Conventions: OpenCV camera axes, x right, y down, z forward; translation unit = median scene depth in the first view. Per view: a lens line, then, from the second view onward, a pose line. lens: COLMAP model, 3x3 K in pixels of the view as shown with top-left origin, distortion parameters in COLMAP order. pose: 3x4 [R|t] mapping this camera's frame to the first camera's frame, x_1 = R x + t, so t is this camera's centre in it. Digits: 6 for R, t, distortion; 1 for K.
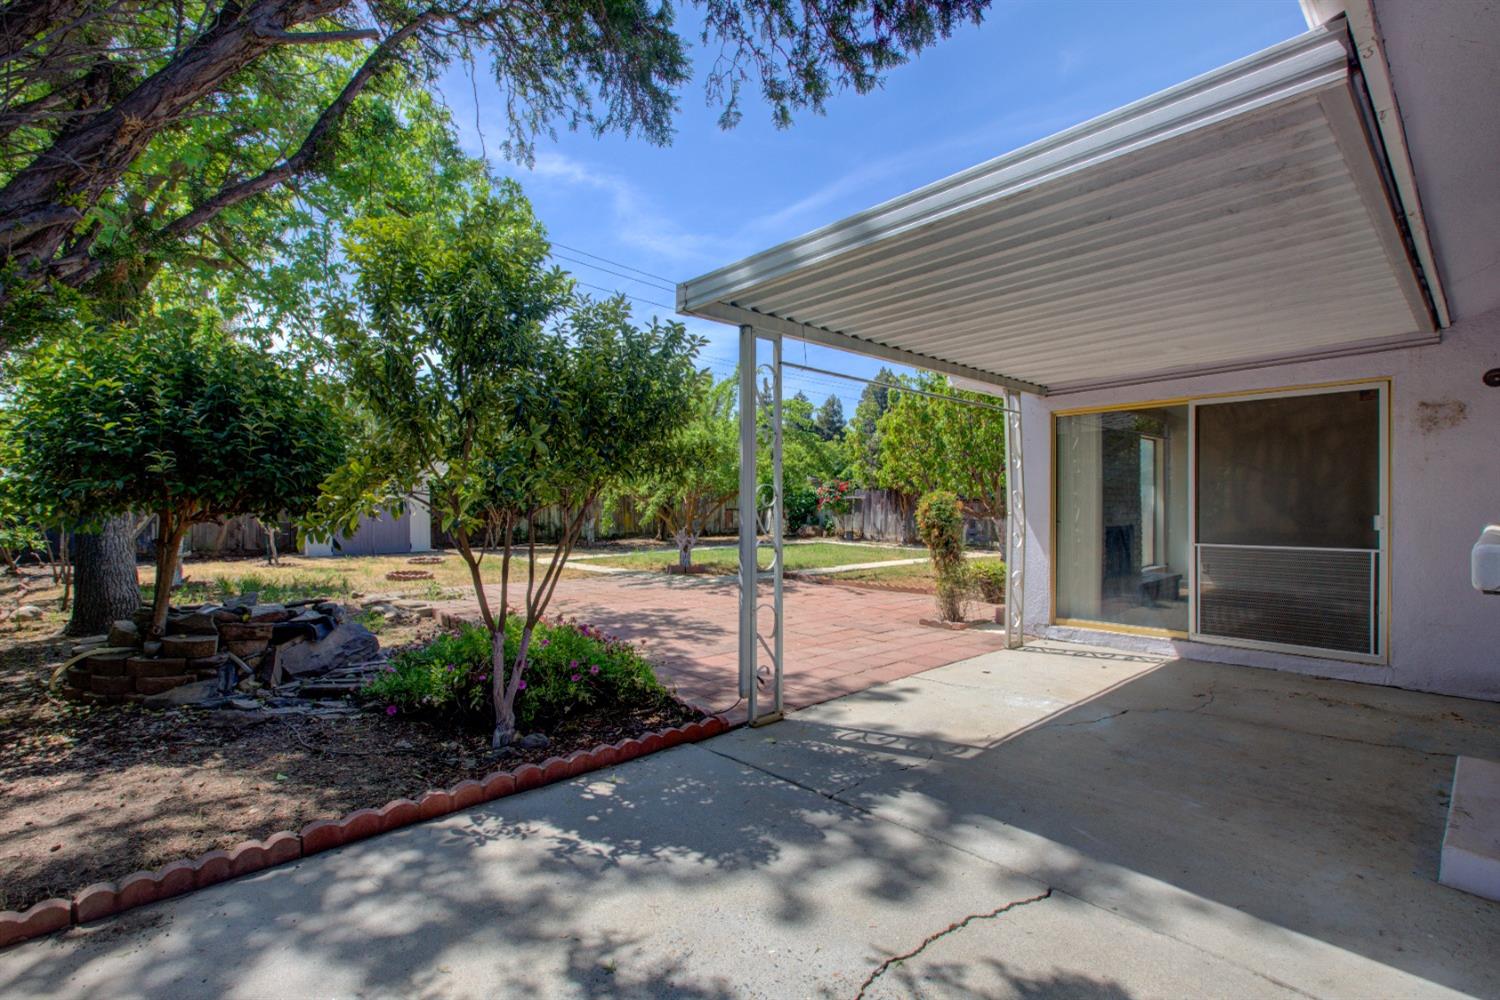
lens RADIAL K [[687.6, 0, 781.0], [0, 687.6, 507.0], [0, 0, 1]] dist [0.000212, 0.001463]
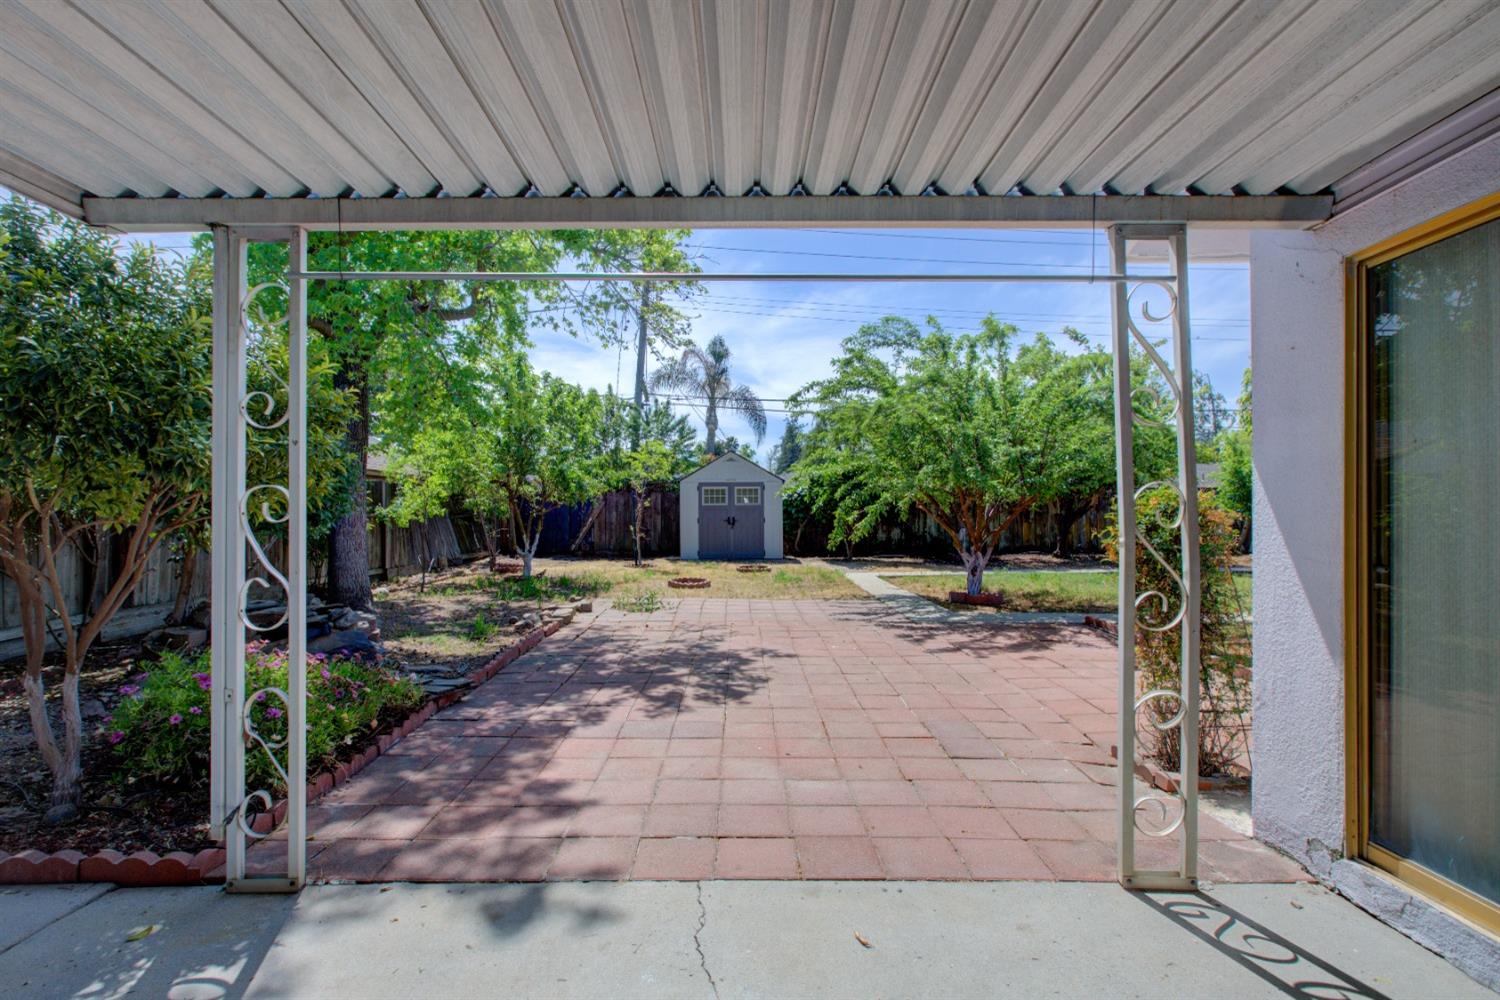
lens RADIAL K [[687.6, 0, 739.9], [0, 687.6, 513.3], [0, 0, 1]] dist [0.000212, 0.001463]
pose [[0.712665, -0.002459, -0.701500, 0.534485], [0.001246, 0.999997, -0.002240, -0.007635], [0.701504, 0.000722, 0.712666, 0.669574]]
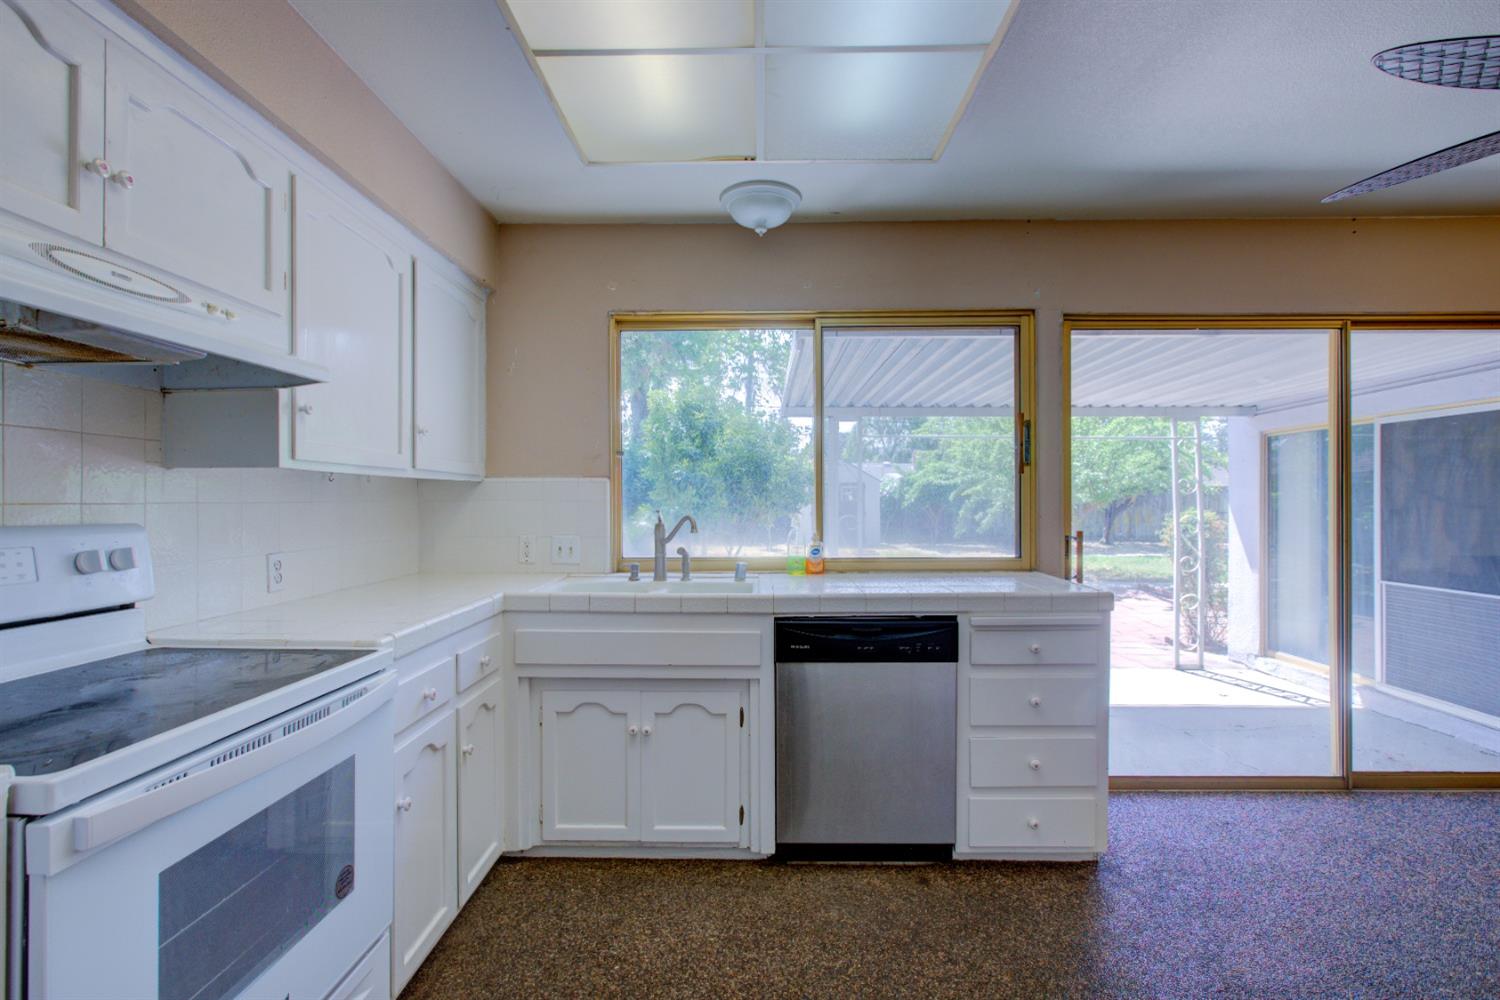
lens RADIAL K [[687.6, 0, 761.8], [0, 687.6, 496.6], [0, 0, 1]] dist [0.000212, 0.001463]
pose [[0.709017, -0.003952, -0.705180, 0.734698], [-0.001266, 0.999976, -0.006877, -0.052824], [0.705190, 0.005768, 0.708995, -0.204936]]
